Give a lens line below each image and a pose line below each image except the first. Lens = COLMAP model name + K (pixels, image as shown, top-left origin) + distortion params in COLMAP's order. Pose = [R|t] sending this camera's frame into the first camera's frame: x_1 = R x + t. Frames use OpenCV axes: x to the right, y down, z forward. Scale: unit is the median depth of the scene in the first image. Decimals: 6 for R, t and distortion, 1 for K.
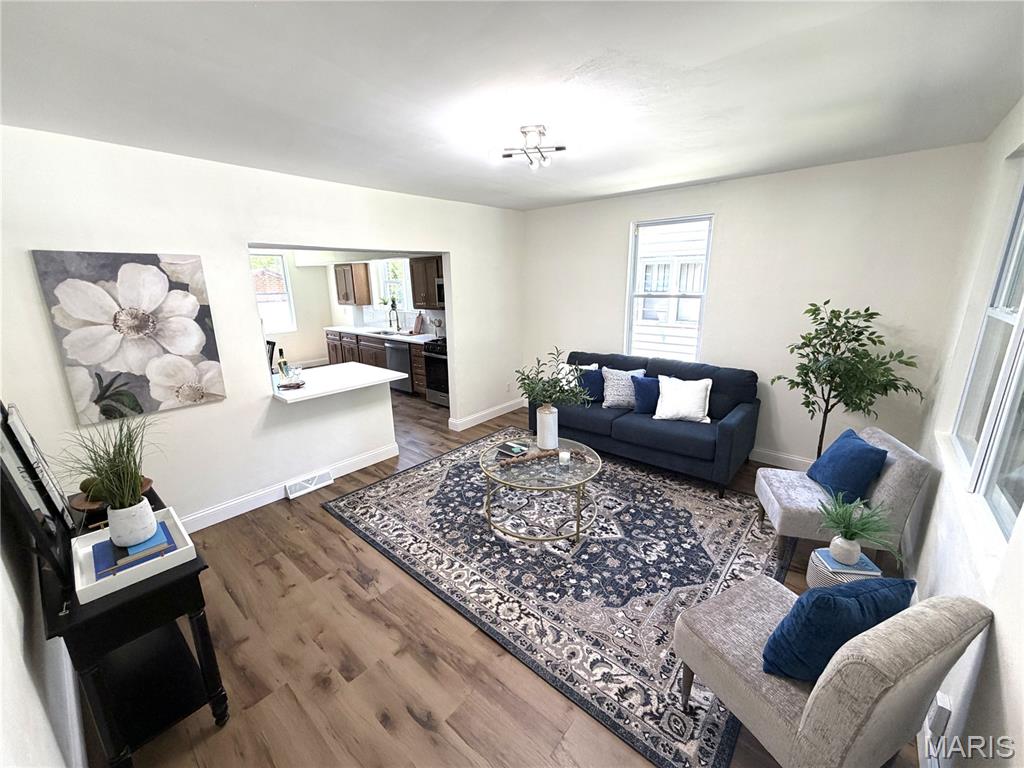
lens RADIAL K [[407.6, 0, 505.0], [0, 407.6, 382.2], [0, 0, 1]] dist [-0.001113, -0.000424]
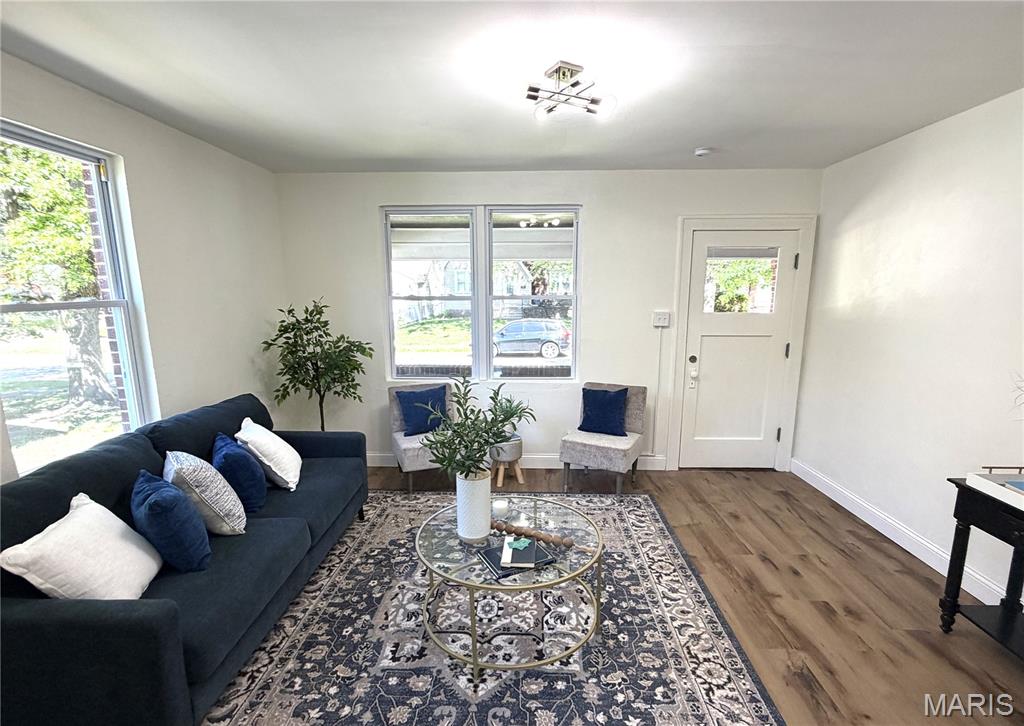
lens RADIAL K [[494.4, 0, 511.1], [0, 494.4, 387.7], [0, 0, 1]] dist [-0.003146, 0.000001]
pose [[-0.636091, -0.133801, 0.759925, -0.477214], [0.204440, 0.920430, 0.333187, -0.285676], [-0.744038, 0.367296, -0.558123, 1.330619]]
